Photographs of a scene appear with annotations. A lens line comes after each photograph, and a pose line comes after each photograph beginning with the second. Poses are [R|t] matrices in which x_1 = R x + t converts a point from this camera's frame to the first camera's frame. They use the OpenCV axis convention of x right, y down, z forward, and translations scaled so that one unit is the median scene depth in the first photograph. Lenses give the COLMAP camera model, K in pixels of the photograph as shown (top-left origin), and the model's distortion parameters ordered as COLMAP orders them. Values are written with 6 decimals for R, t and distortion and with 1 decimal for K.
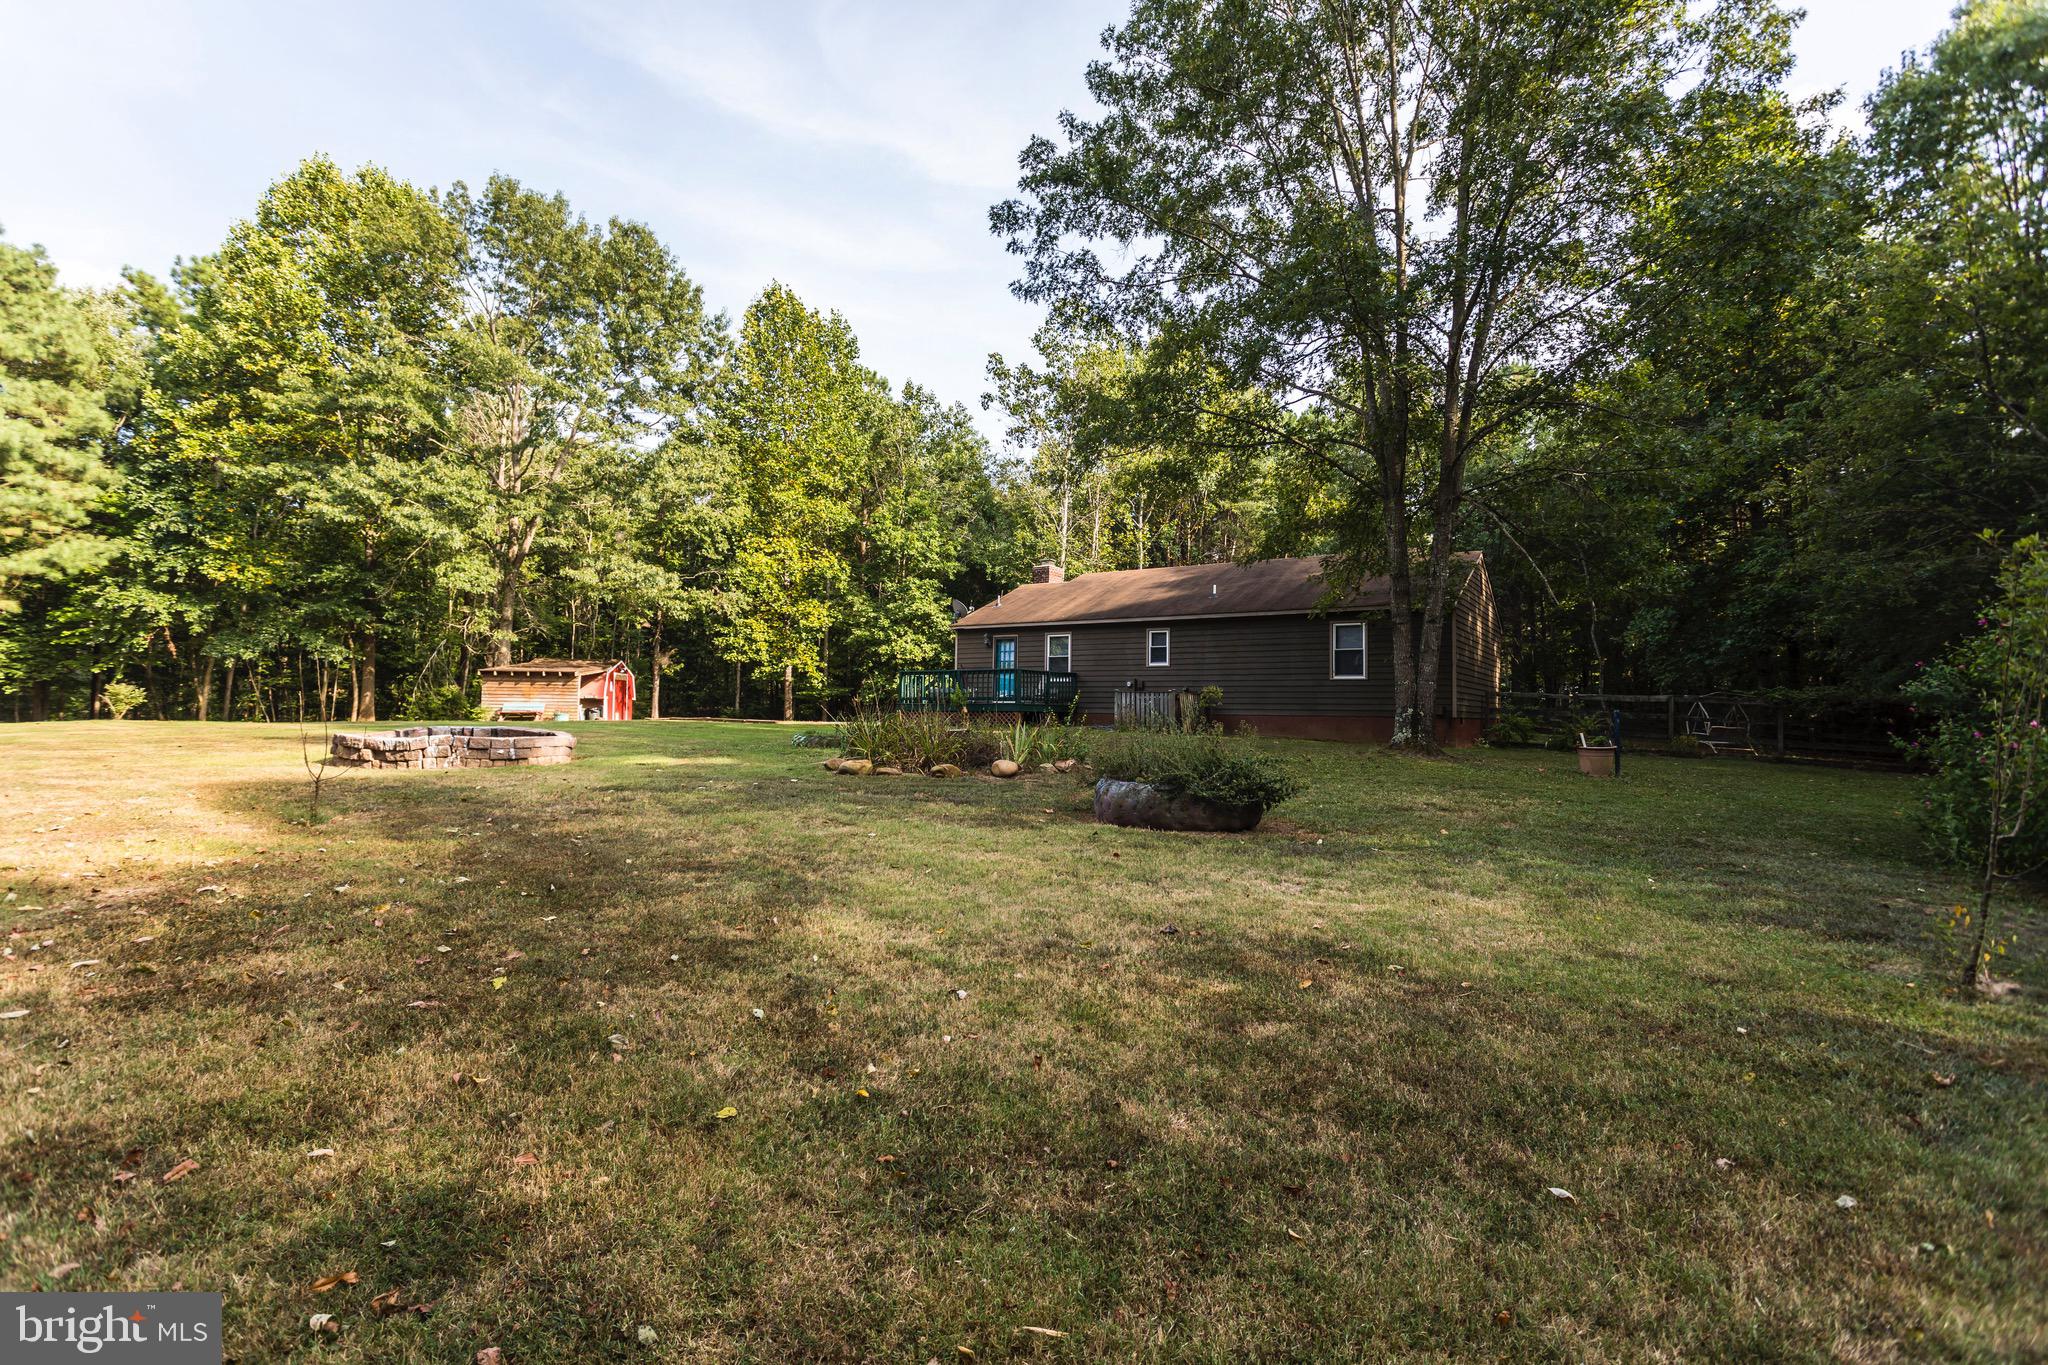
lens RADIAL K [[959.0, 0, 1008.7], [0, 959.0, 675.9], [0, 0, 1]] dist [0.001311, 0.000908]
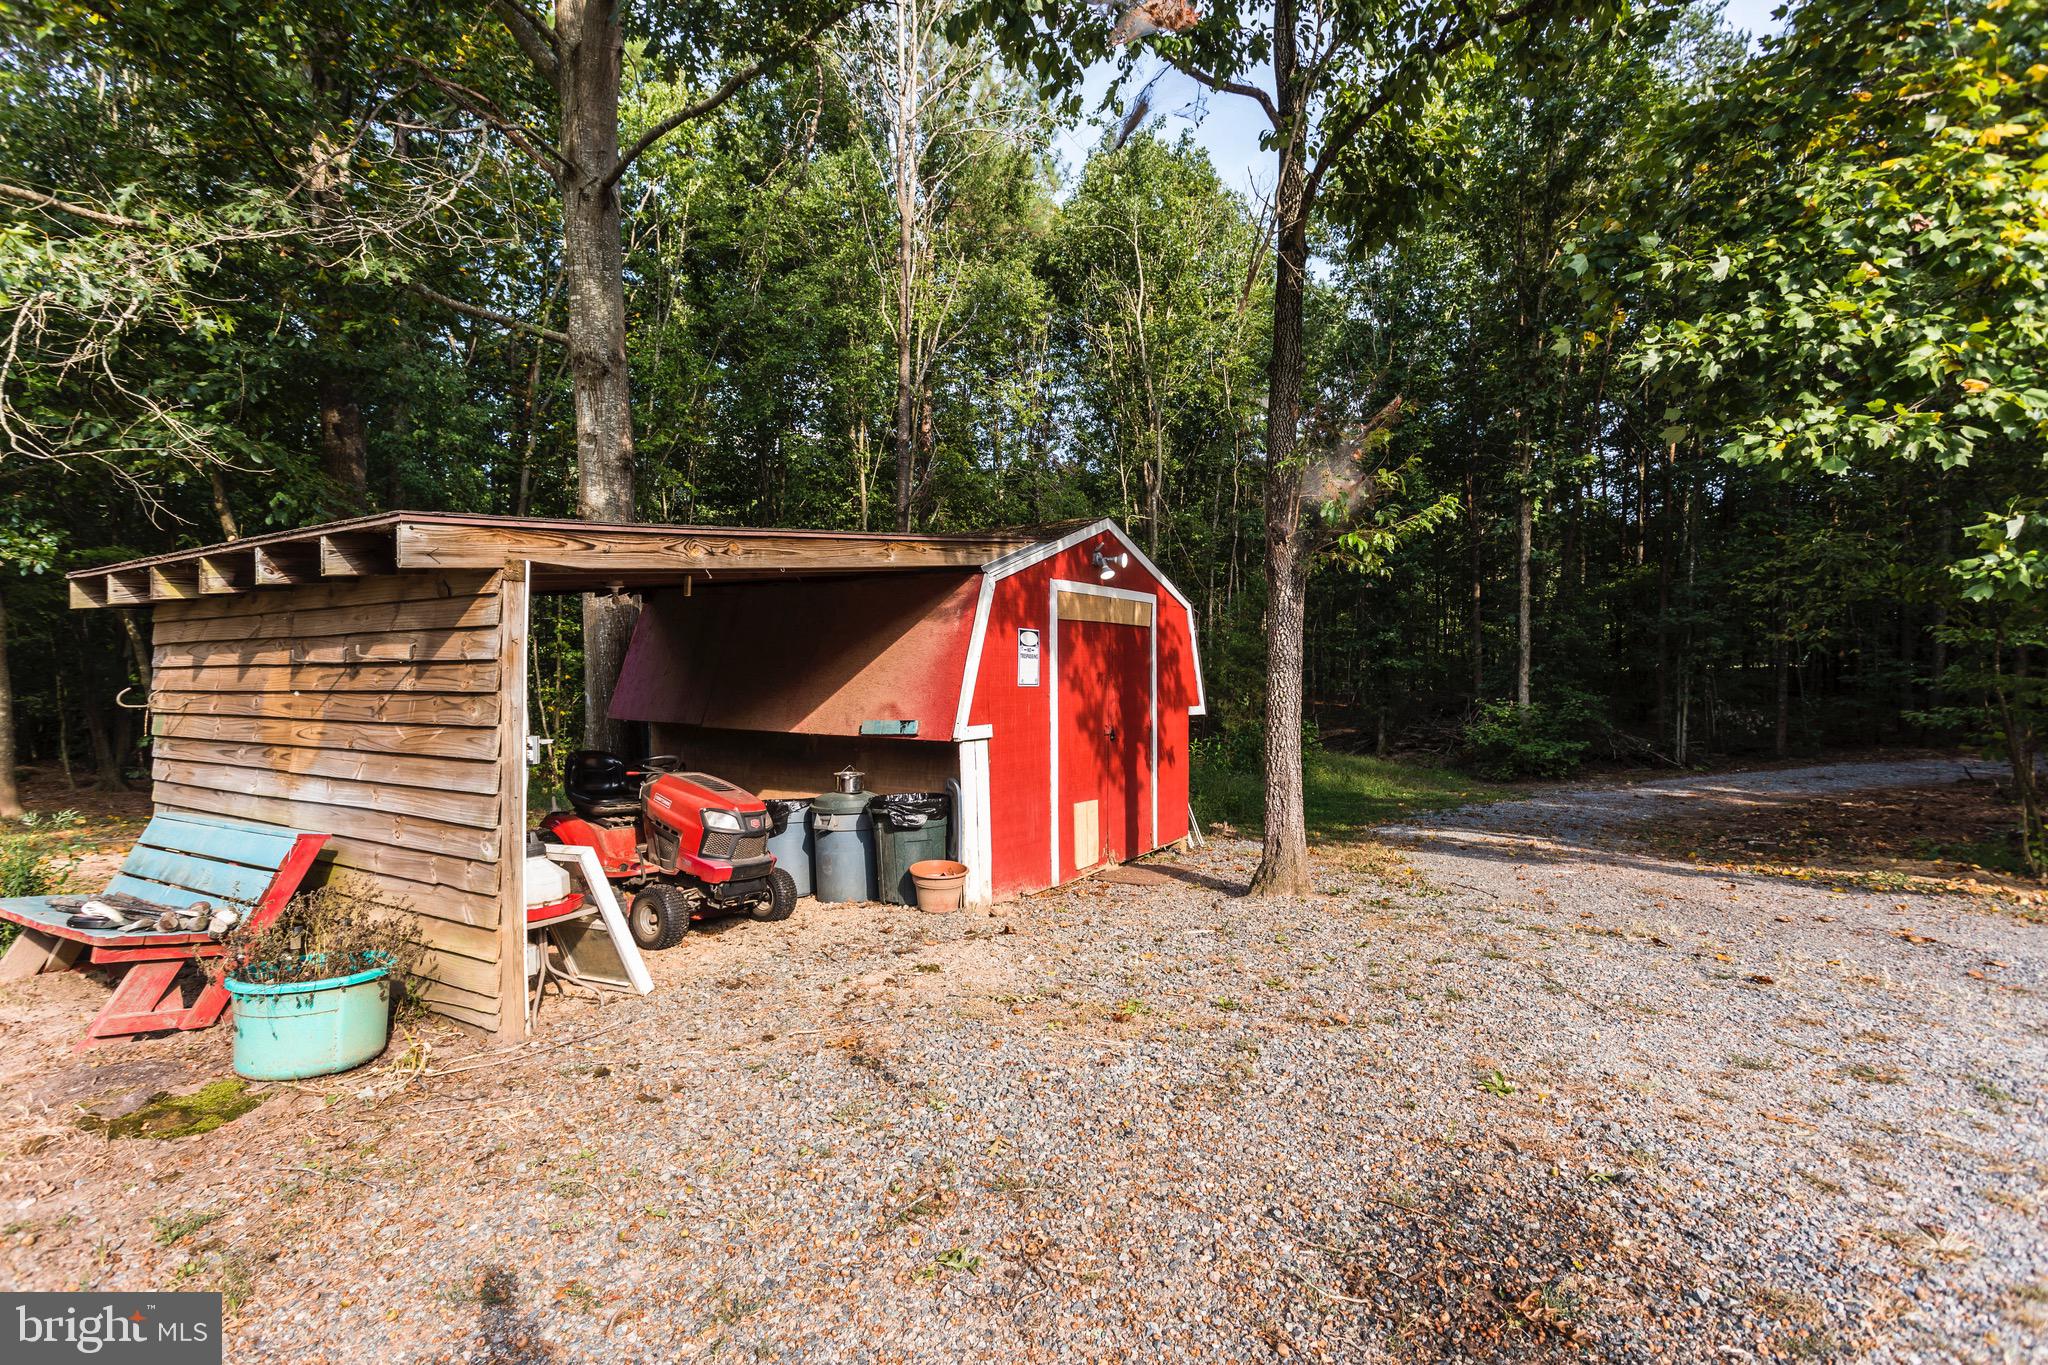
lens RADIAL K [[959.0, 0, 1008.7], [0, 959.0, 675.9], [0, 0, 1]] dist [0.001311, 0.000908]
pose [[0.793162, -0.007424, -0.608966, -0.377404], [0.029119, 0.999244, 0.025745, 0.012249], [0.608315, -0.038153, 0.792778, 1.040819]]
